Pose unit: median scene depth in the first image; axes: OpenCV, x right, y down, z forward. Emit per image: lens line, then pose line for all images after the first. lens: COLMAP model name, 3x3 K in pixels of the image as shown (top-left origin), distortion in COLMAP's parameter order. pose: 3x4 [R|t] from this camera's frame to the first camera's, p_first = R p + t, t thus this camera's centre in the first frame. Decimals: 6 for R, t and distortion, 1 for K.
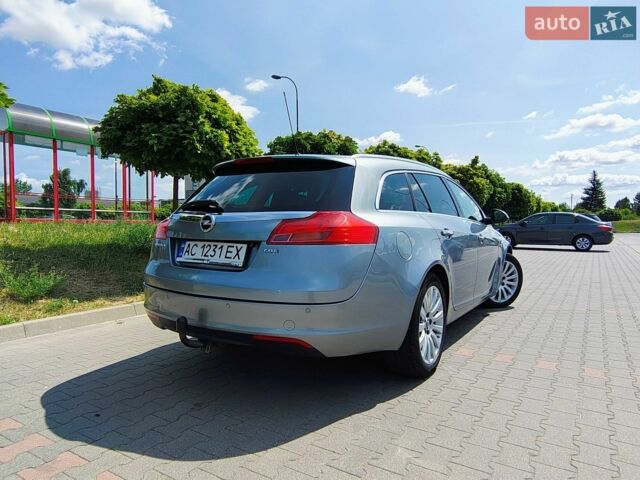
lens RADIAL K [[438.5, 0, 320.0], [0, 438.5, 240.0], [0, 0, 1]] dist [0.001737, 0.044505]
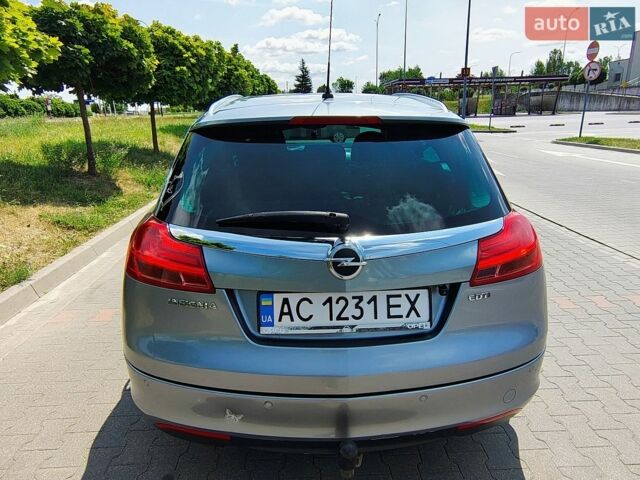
lens RADIAL K [[438.5, 0, 320.0], [0, 438.5, 240.0], [0, 0, 1]] dist [0.001737, 0.044505]
pose [[0.821771, -0.186993, 0.538262, -0.404892], [0.048334, 0.964092, 0.261134, -0.146621], [-0.567764, -0.188576, 0.801301, 0.433591]]
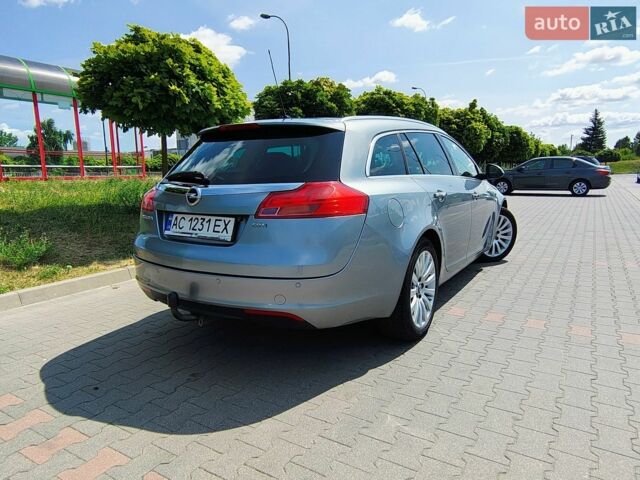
lens RADIAL K [[440.5, 0, 319.6], [0, 440.5, 237.9], [0, 0, 1]] dist [-0.004821, 0.053437]
pose [[0.999731, -0.022500, 0.005539, 0.011544], [0.021715, 0.993141, 0.114890, -0.038172], [-0.008086, -0.114739, 0.993363, 0.010164]]
